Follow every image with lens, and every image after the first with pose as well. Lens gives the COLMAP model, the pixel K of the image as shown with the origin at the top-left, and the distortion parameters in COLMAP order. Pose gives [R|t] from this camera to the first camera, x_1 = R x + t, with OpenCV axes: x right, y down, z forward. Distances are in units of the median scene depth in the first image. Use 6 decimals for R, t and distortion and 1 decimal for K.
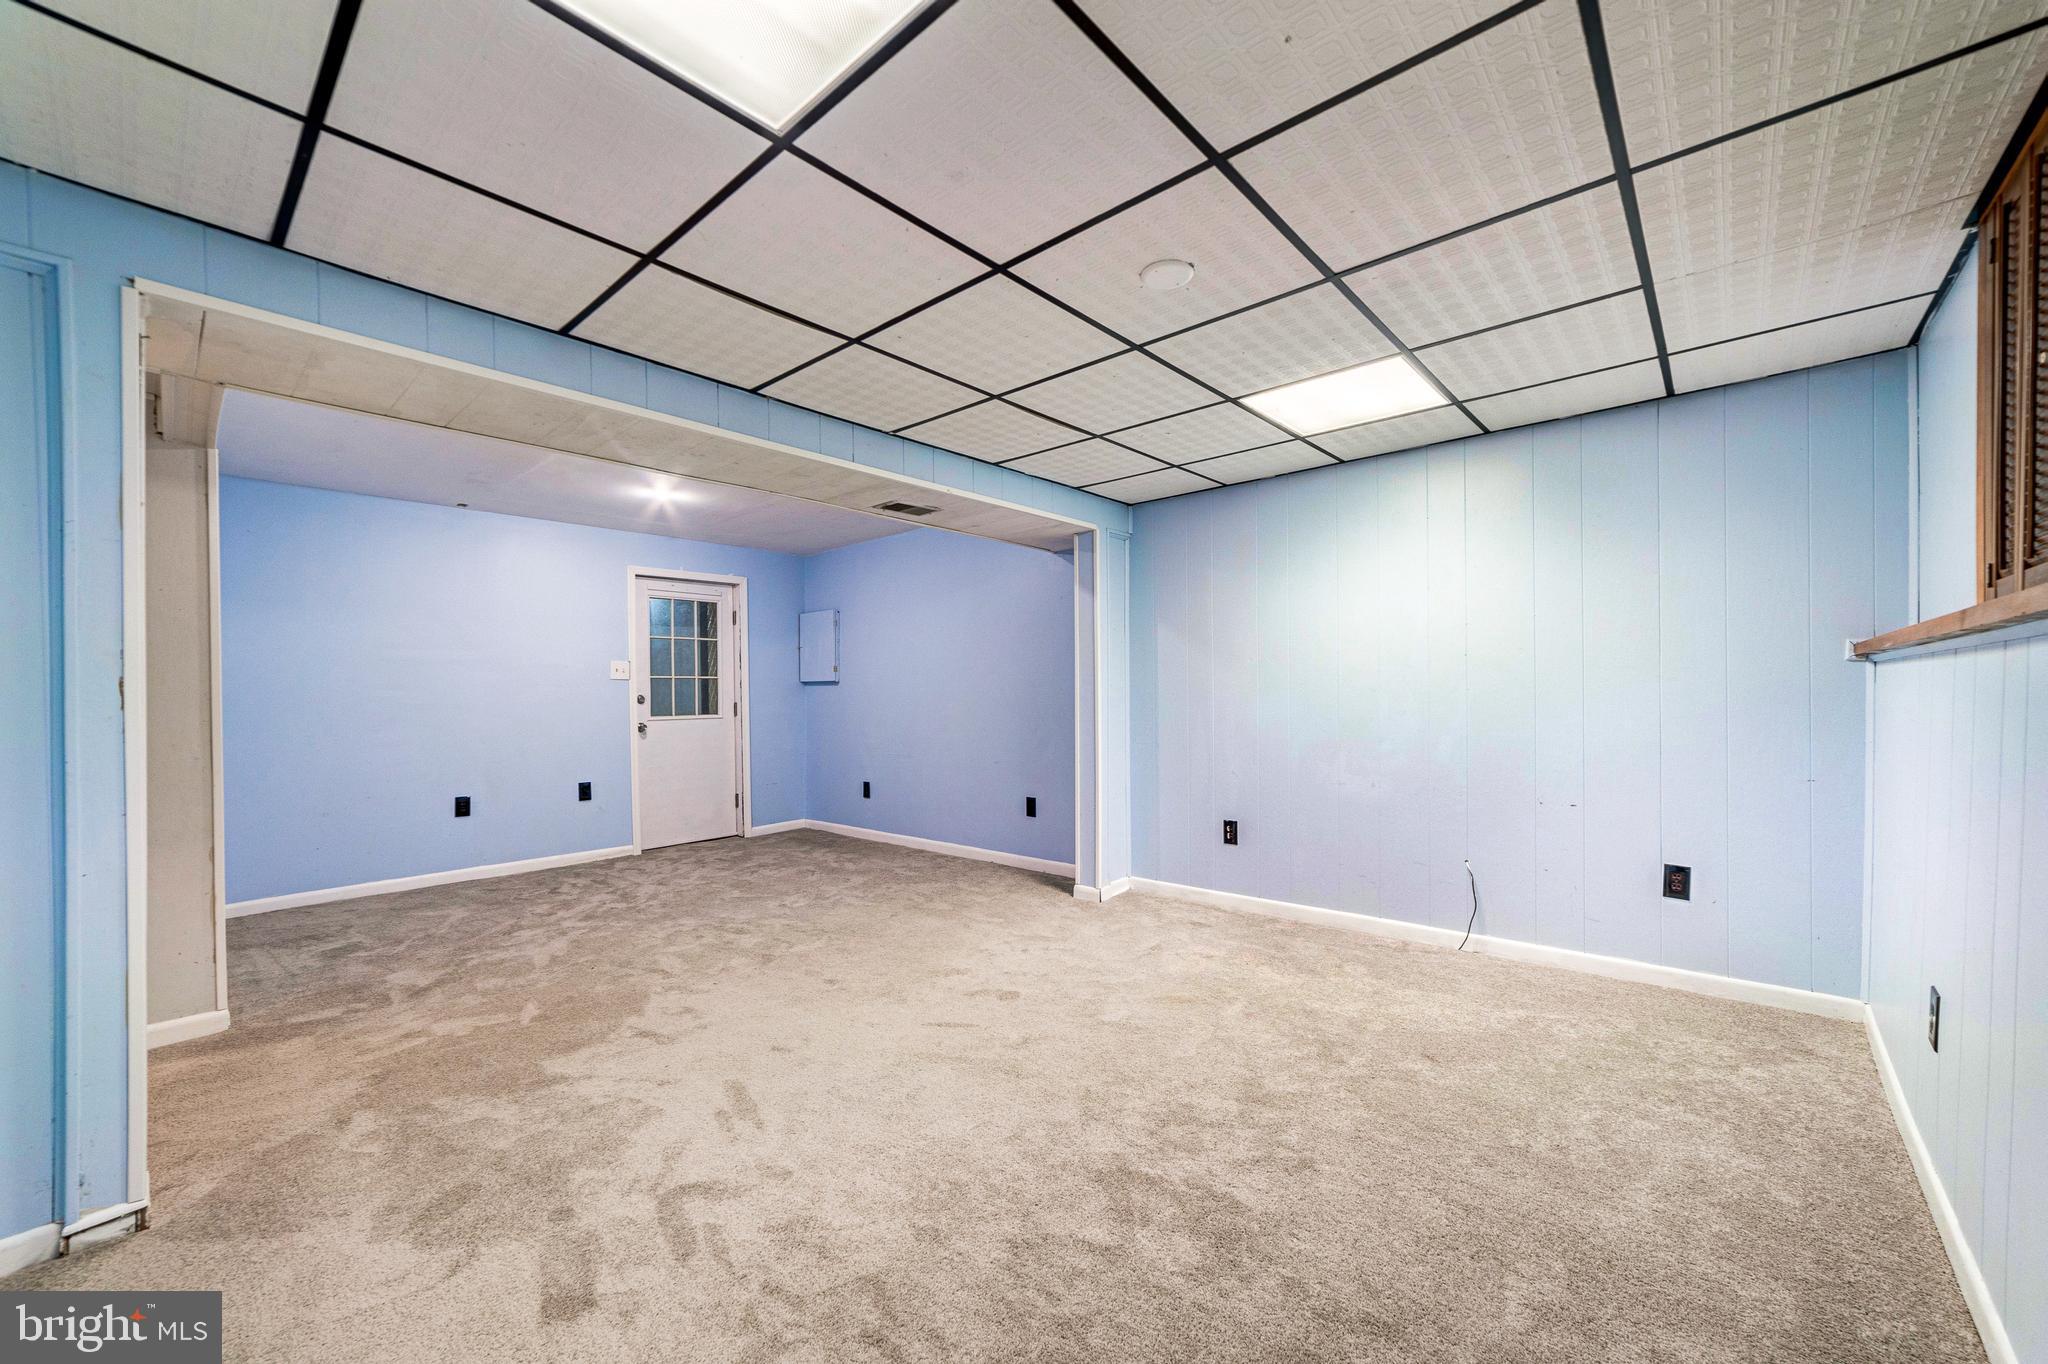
lens RADIAL K [[791.4, 0, 1036.2], [0, 791.4, 691.9], [0, 0, 1]] dist [-0.007127, 0.000286]
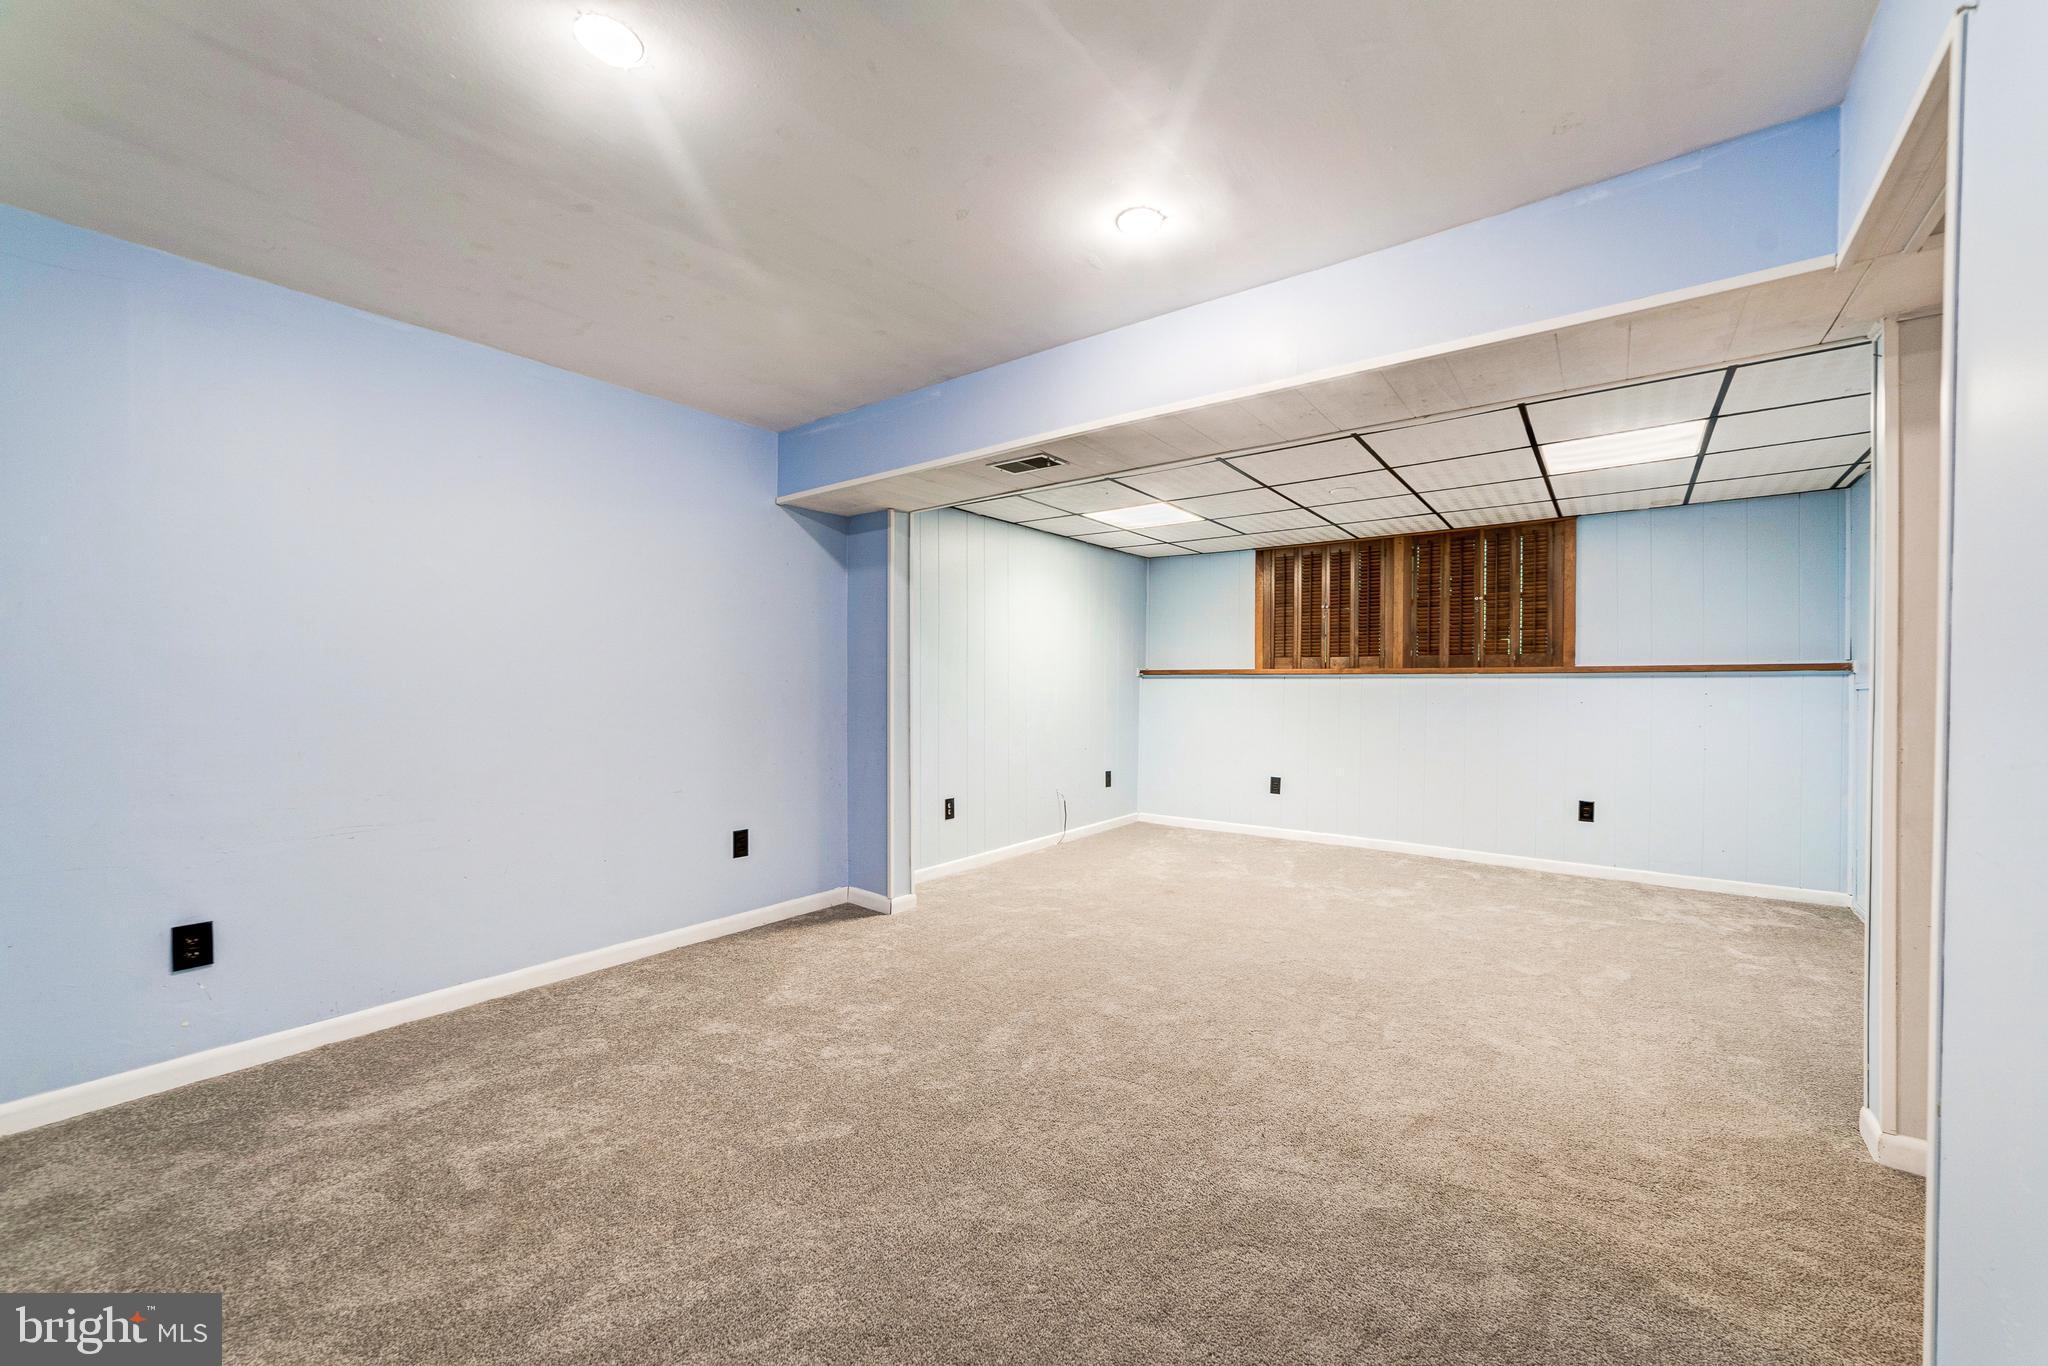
lens RADIAL K [[791.3, 0, 1025.1], [0, 791.3, 705.6], [0, 0, 1]] dist [-0.008286, -0.000012]
pose [[-0.065687, -0.014442, 0.997736, -0.909059], [-0.000422, 0.999896, 0.014446, 0.012210], [-0.997840, 0.000527, -0.065686, 0.973498]]
